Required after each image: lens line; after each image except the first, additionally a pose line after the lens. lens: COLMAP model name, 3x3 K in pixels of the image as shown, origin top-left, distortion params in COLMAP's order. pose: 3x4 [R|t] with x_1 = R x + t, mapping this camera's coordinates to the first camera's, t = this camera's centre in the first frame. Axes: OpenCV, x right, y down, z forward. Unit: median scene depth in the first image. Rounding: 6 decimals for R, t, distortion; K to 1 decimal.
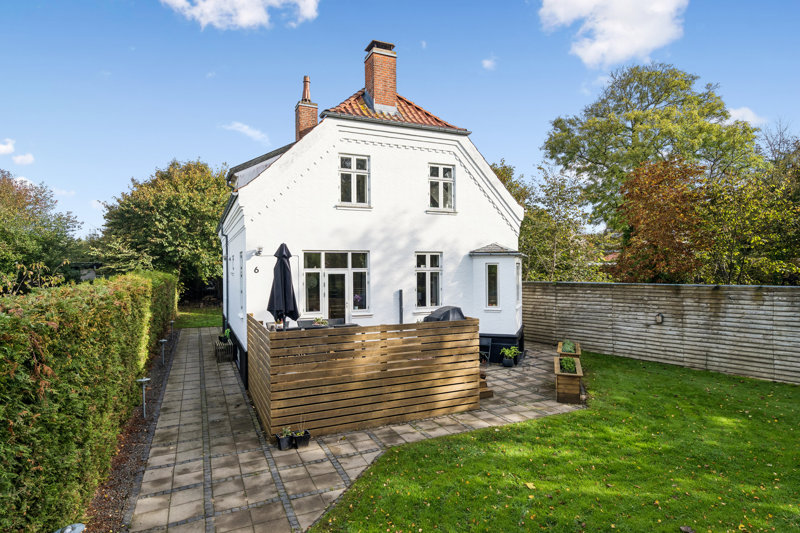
lens RADIAL K [[426.2, 0, 400.5], [0, 426.2, 268.0], [0, 0, 1]] dist [-0.001758, 0.000196]
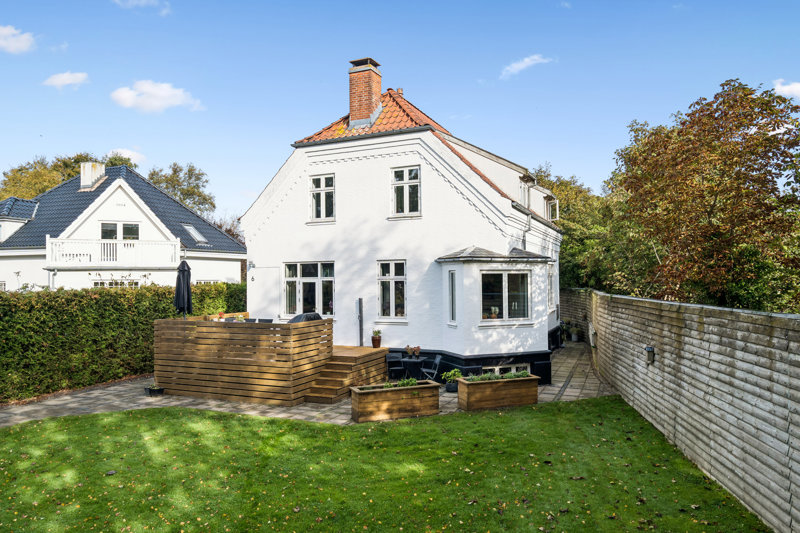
lens RADIAL K [[526.4, 0, 400.9], [0, 526.4, 267.2], [0, 0, 1]] dist [0.003042, 0.001513]
pose [[0.686317, -0.015462, -0.727138, 1.004854], [0.005363, 0.999854, -0.016200, -0.001982], [0.727283, 0.007219, 0.686300, 0.206467]]
